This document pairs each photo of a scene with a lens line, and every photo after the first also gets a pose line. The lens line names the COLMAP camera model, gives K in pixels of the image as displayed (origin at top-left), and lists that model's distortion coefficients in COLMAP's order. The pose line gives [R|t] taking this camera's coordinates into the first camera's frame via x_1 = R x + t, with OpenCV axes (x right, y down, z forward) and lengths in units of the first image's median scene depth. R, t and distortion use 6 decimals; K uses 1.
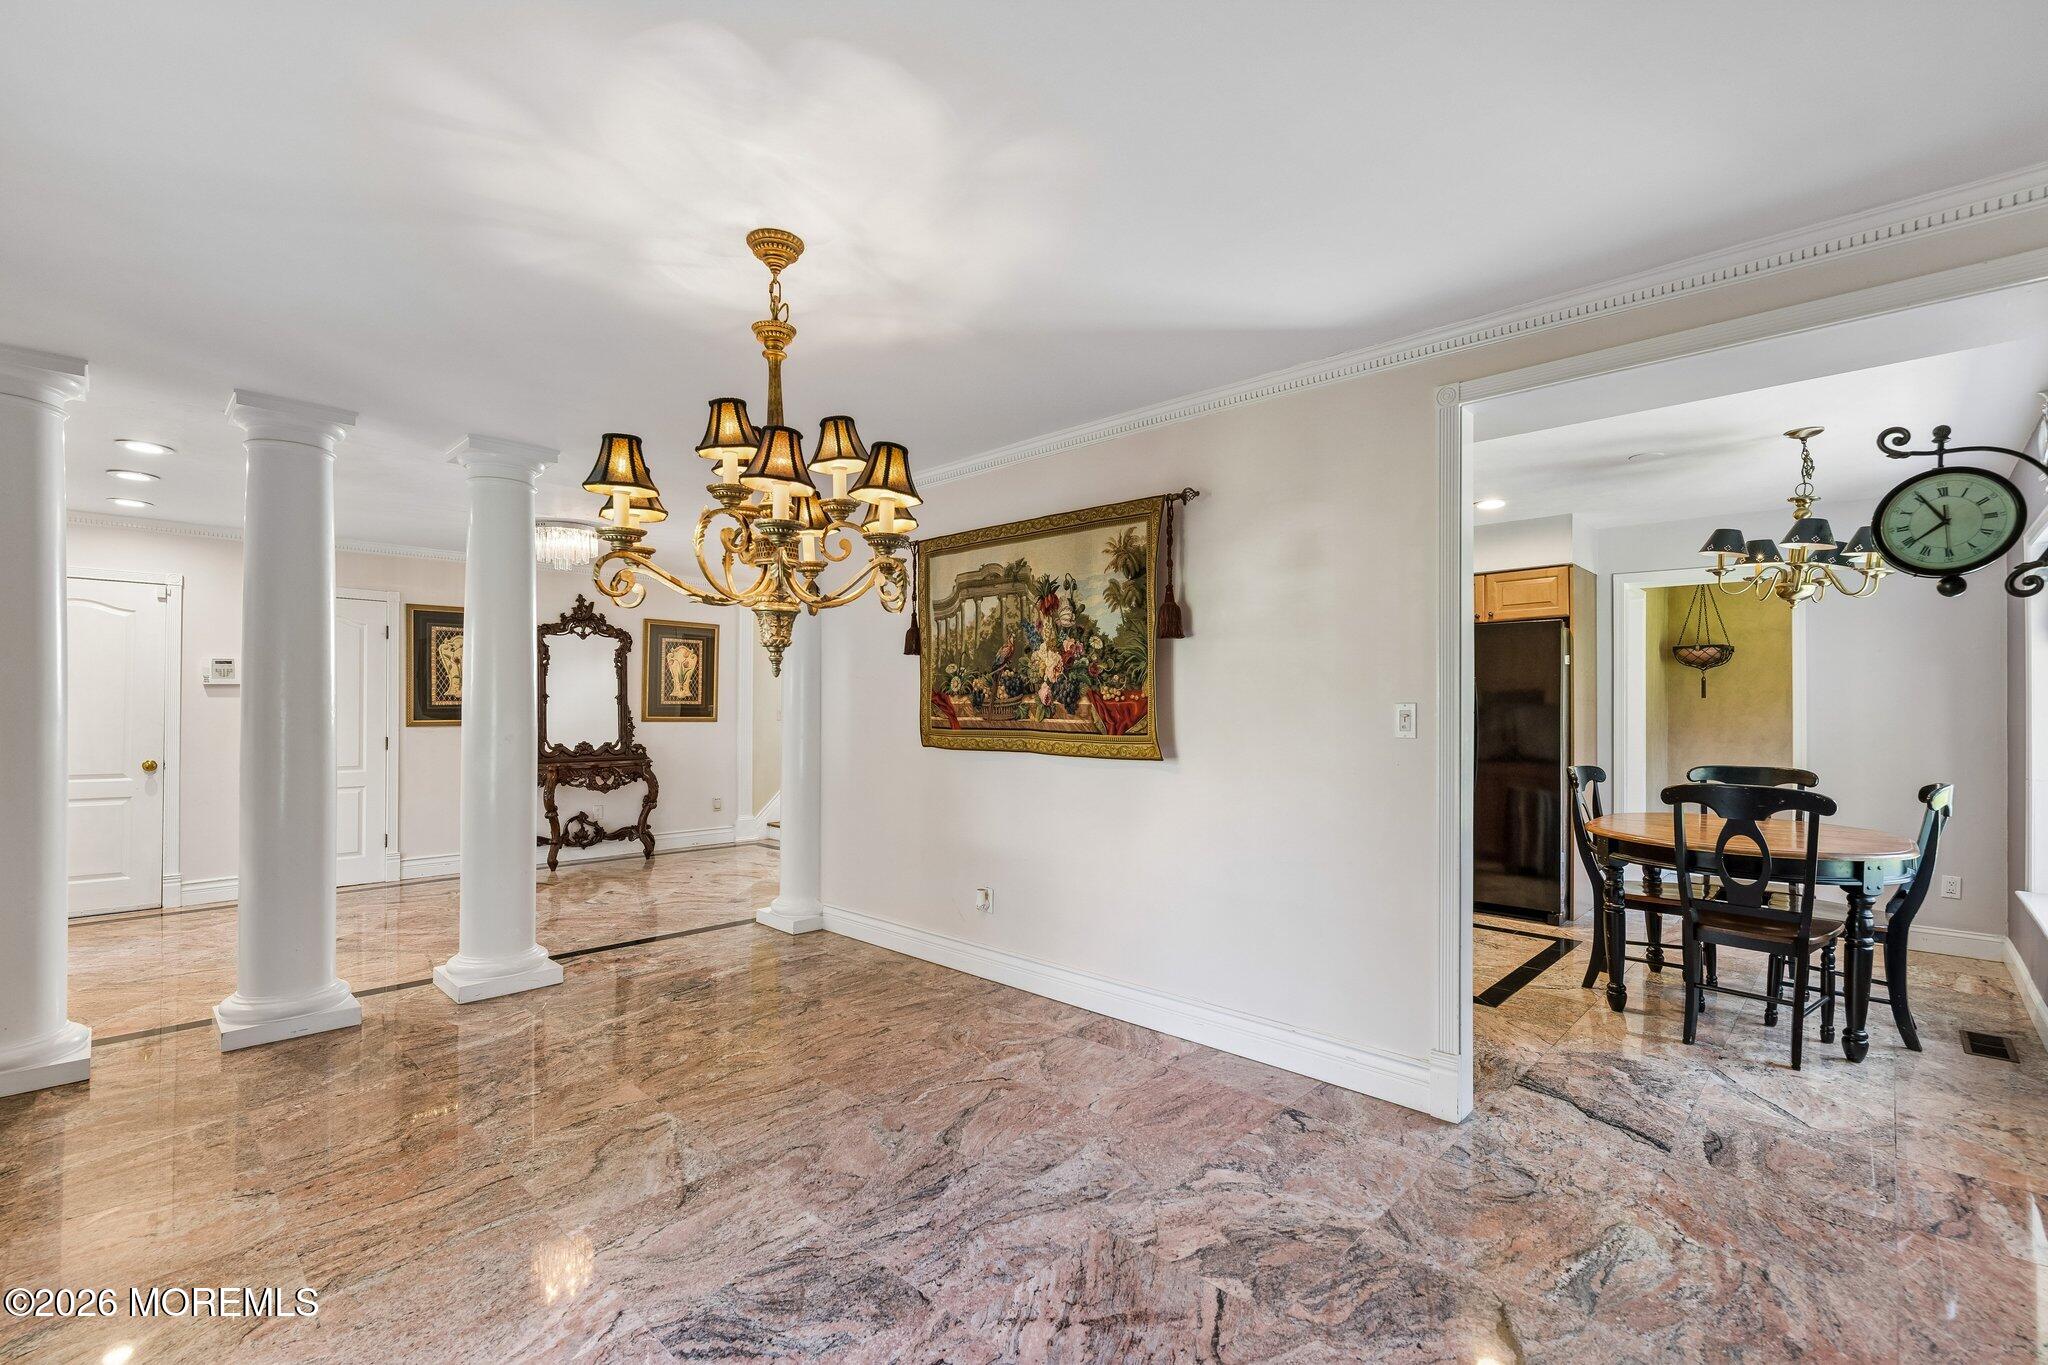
lens RADIAL K [[897.4, 0, 1023.1], [0, 897.4, 702.4], [0, 0, 1]] dist [0.000001, -0.000055]
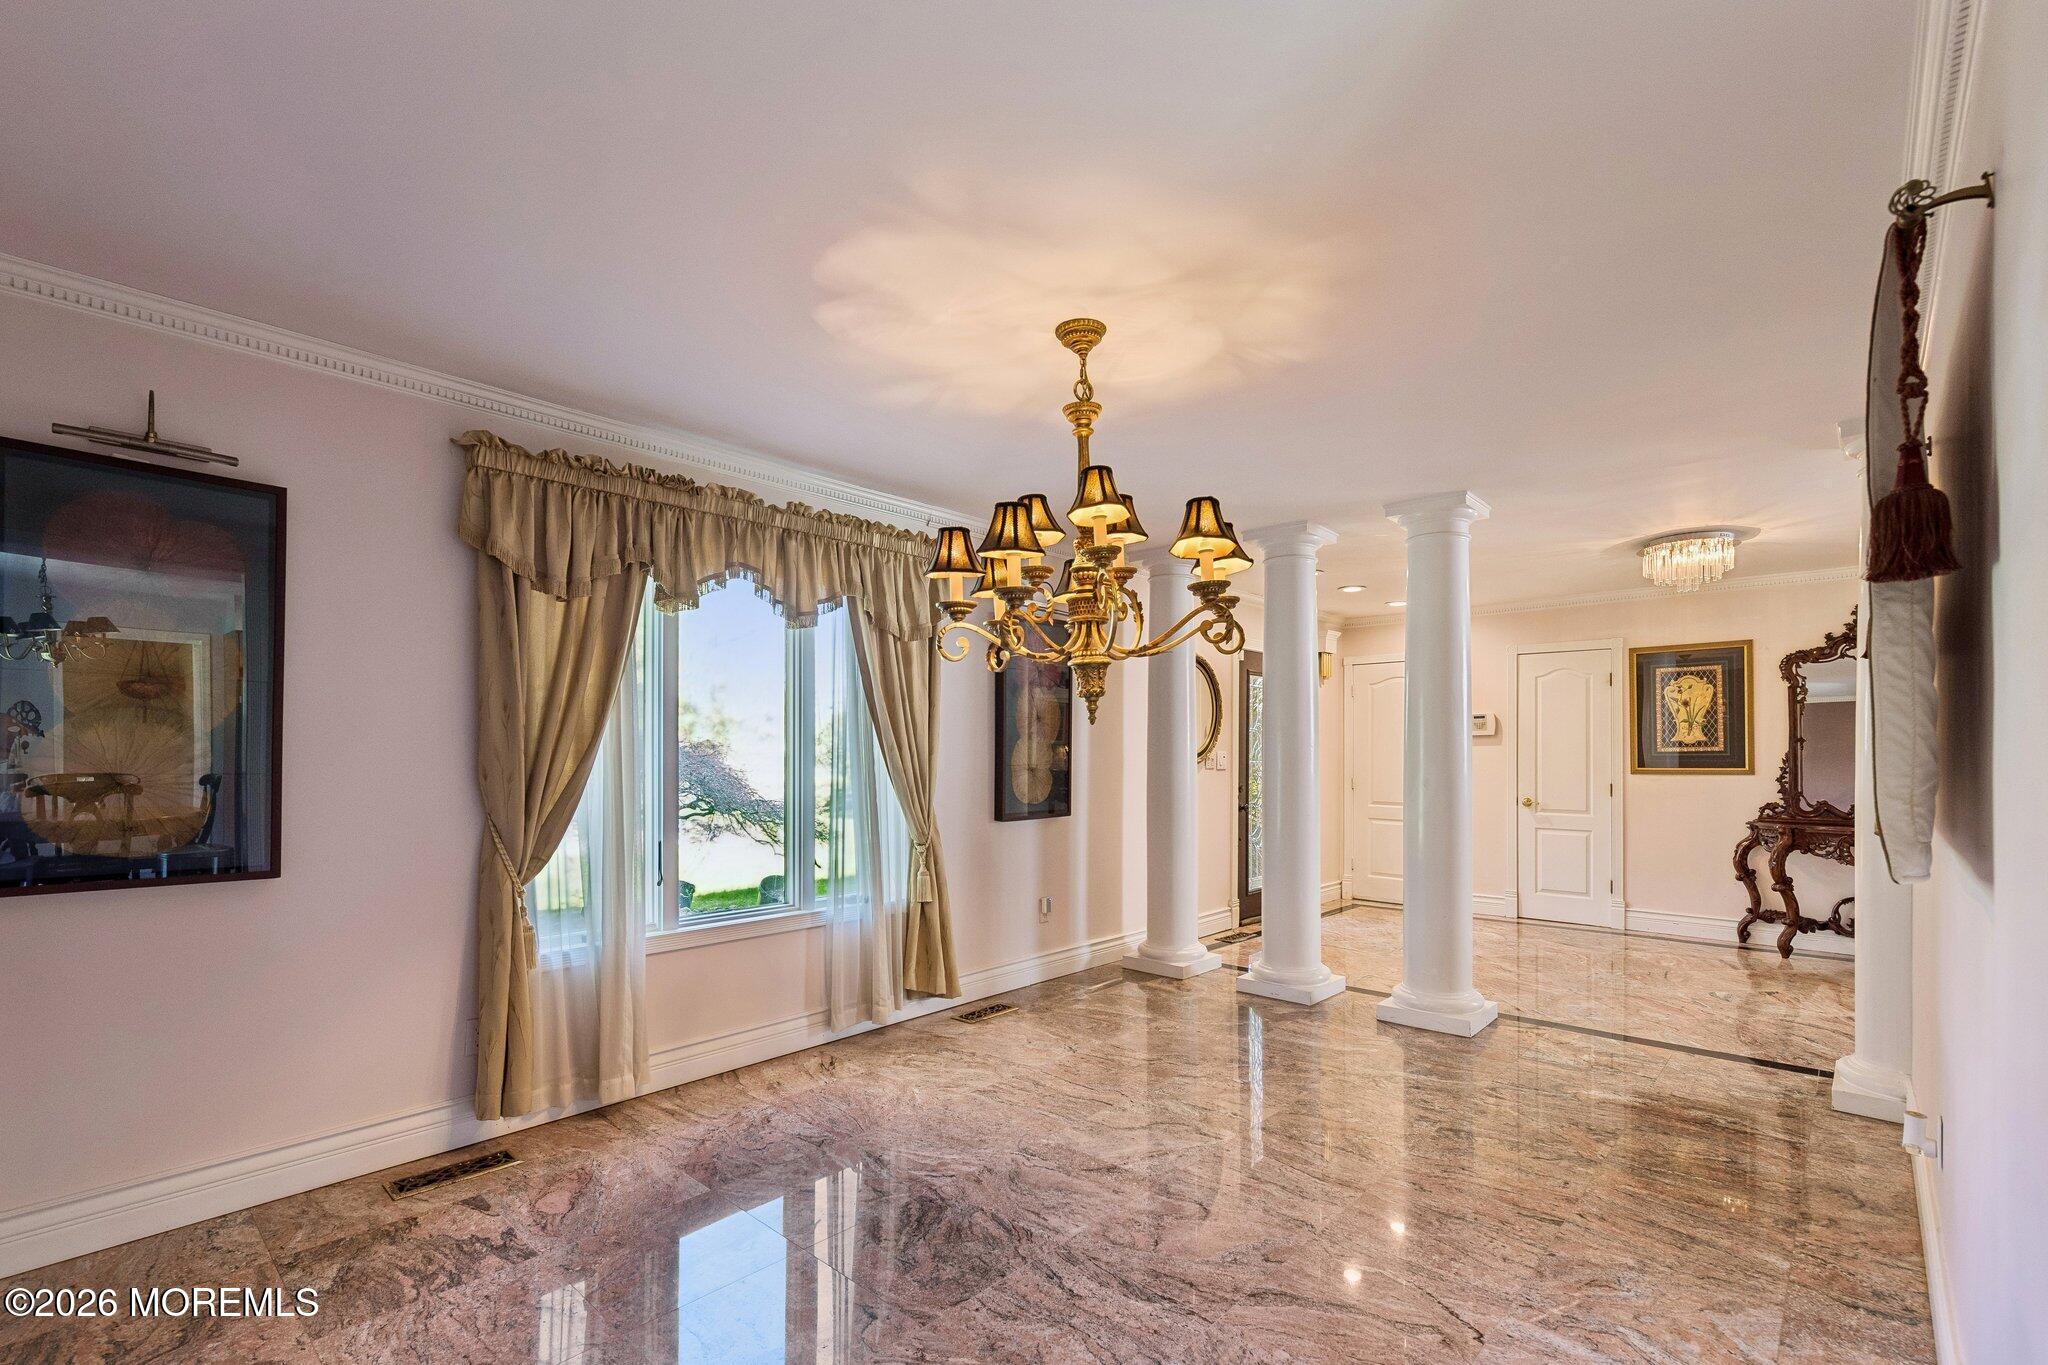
lens RADIAL K [[919.3, 0, 1027.2], [0, 919.3, 753.6], [0, 0, 1]] dist [0.000237, -0.000189]
pose [[0.020673, -0.002101, -0.999784, 0.499844], [0.005199, 0.999984, -0.001994, 0.005251], [0.999773, -0.005157, 0.020684, 0.534923]]
